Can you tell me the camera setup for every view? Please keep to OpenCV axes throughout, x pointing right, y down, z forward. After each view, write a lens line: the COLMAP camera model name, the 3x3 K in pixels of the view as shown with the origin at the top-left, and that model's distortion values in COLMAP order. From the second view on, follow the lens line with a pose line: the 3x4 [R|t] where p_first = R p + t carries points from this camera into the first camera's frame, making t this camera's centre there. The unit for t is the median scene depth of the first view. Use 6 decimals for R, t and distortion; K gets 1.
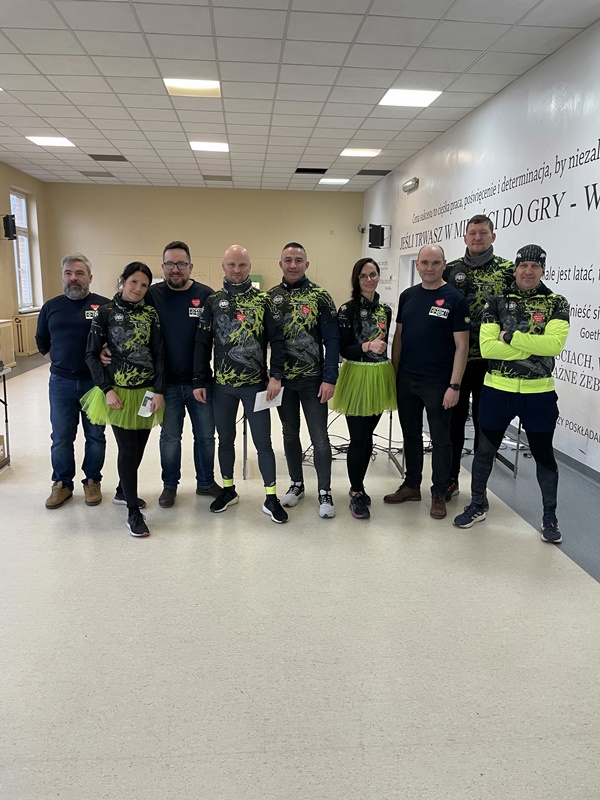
lens RADIAL K [[608.1, 0, 295.4], [0, 608.1, 400.0], [0, 0, 1]] dist [0.079302, -0.118689]
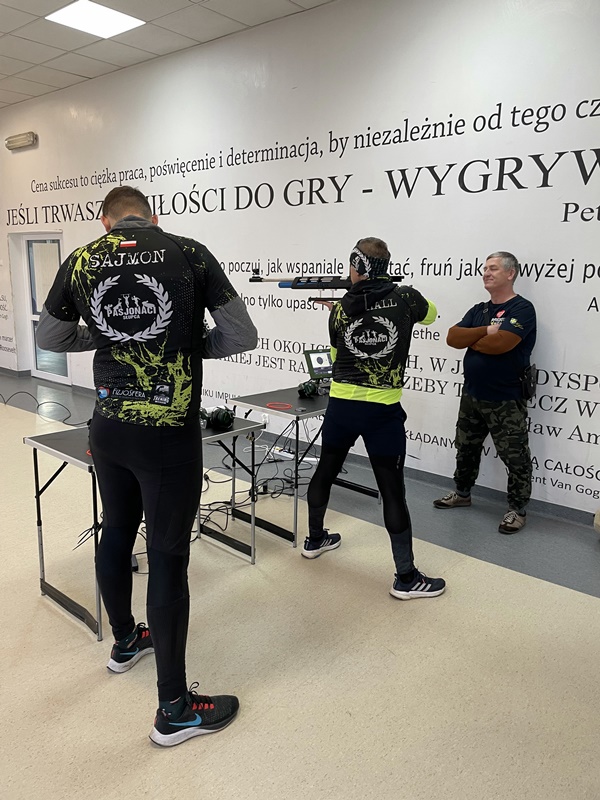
lens RADIAL K [[608.1, 0, 299.5], [0, 608.1, 398.5], [0, 0, 1]] dist [0.079302, -0.118689]
pose [[0.700667, -0.147803, 0.698012, -0.233410], [0.129379, 0.988409, 0.079423, -0.079814], [-0.701661, 0.034659, 0.711668, 0.352922]]
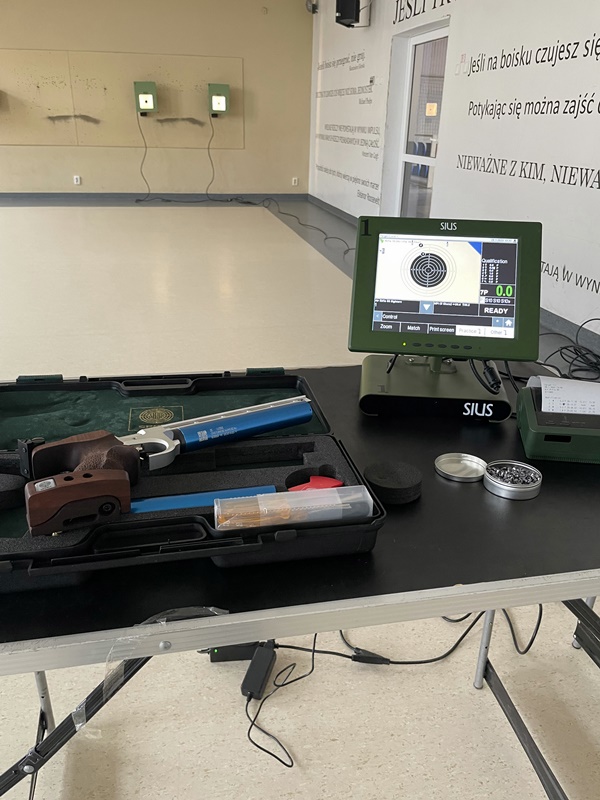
lens RADIAL K [[608.1, 0, 304.6], [0, 608.1, 408.6], [0, 0, 1]] dist [0.079302, -0.118689]
pose [[0.990820, -0.049330, 0.125870, 0.000576], [0.017478, 0.969978, 0.242565, -0.066648], [-0.134057, -0.238139, 0.961935, 0.631163]]
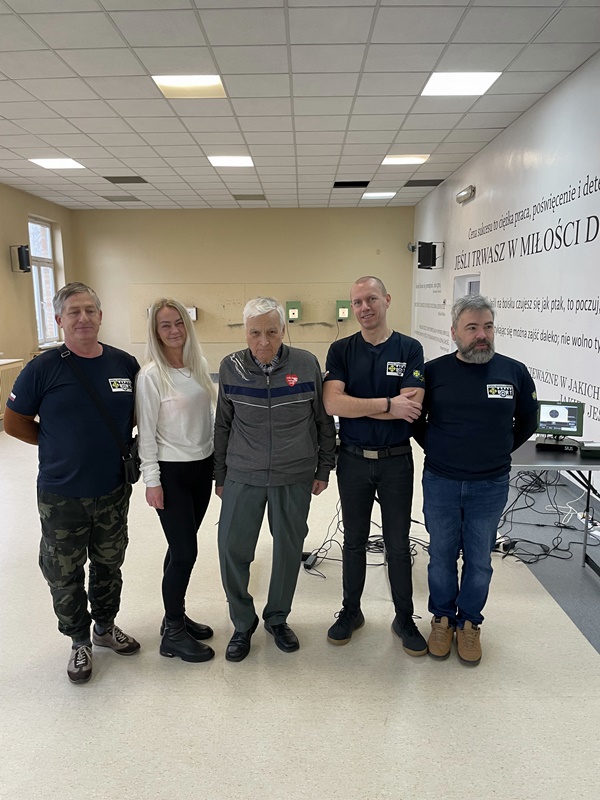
lens RADIAL K [[608.1, 0, 293.4], [0, 608.1, 404.0], [0, 0, 1]] dist [0.079302, -0.118689]
pose [[0.994925, -0.007441, -0.100344, 0.052255], [0.005031, 0.999693, -0.024251, -0.064102], [0.100493, 0.023623, 0.994657, 0.212581]]
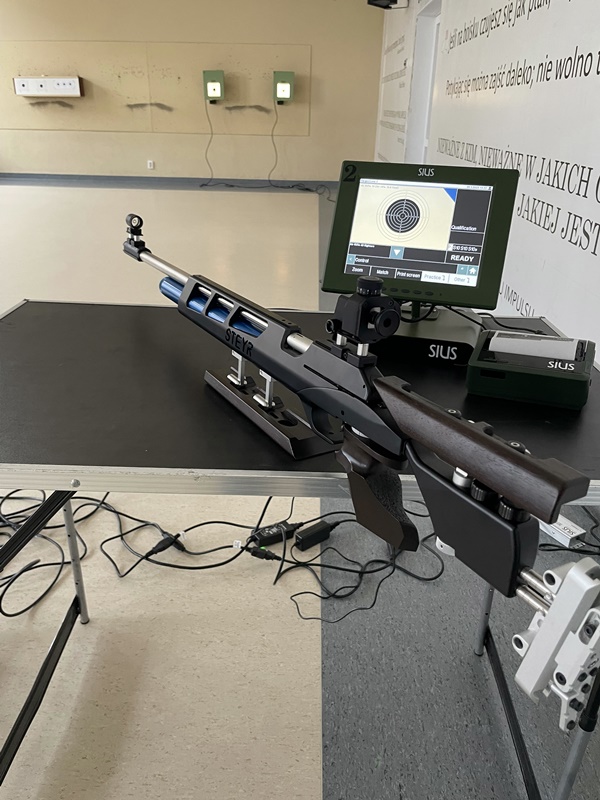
lens RADIAL K [[608.1, 0, 297.2], [0, 608.1, 402.1], [0, 0, 1]] dist [0.079302, -0.118689]
pose [[0.993773, 0.050826, -0.099154, 0.228810], [-0.025034, 0.968997, 0.245799, -0.056516], [0.108573, -0.241786, 0.964236, 0.627516]]
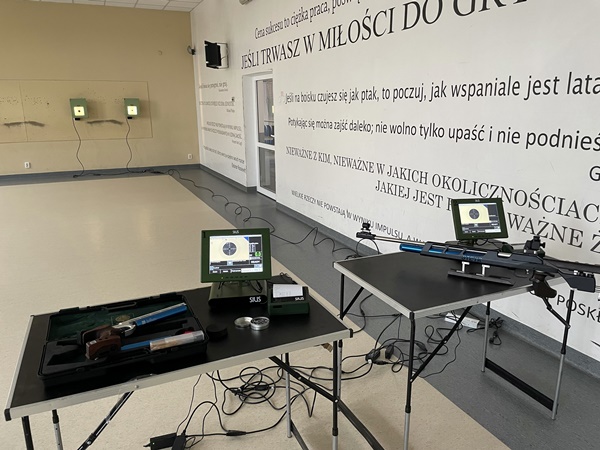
lens RADIAL K [[456.1, 0, 305.9], [0, 456.1, 220.0], [0, 0, 1]] dist [0.079302, -0.118689]
pose [[0.934845, -0.107173, 0.338495, -0.000769], [0.088166, 0.993566, 0.071086, -0.095536], [-0.343936, -0.036610, 0.938279, 0.495810]]
